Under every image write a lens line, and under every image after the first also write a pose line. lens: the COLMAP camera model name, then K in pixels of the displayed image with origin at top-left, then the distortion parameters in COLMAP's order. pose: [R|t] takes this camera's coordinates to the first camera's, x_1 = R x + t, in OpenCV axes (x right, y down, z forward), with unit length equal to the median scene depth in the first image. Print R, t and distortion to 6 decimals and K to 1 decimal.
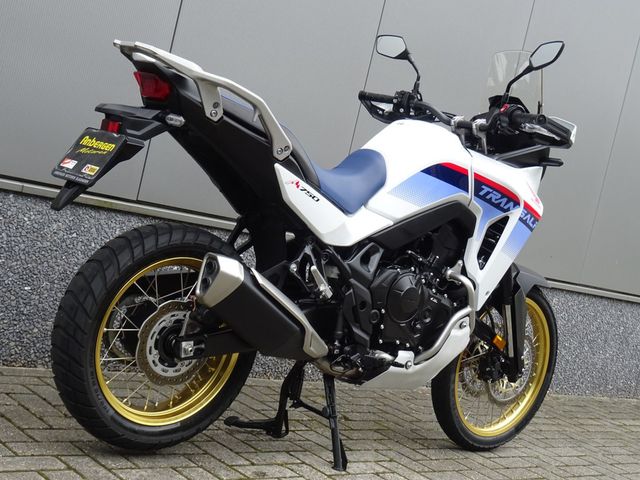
lens RADIAL K [[1025.7, 0, 319.9], [0, 1025.7, 239.1], [0, 0, 1]] dist [0.018880, 0.000000]
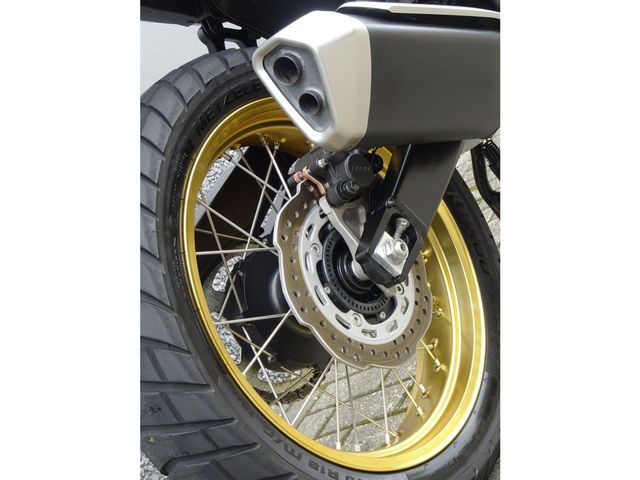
lens RADIAL K [[1295.5, 0, 320.4], [0, 1295.5, 239.8], [0, 0, 1]] dist [0.068832, 0.000000]
pose [[0.618491, -0.784441, -0.046056, -0.118771], [0.783663, 0.611442, 0.109595, 0.021429], [-0.057810, -0.103876, 0.992909, 0.469311]]
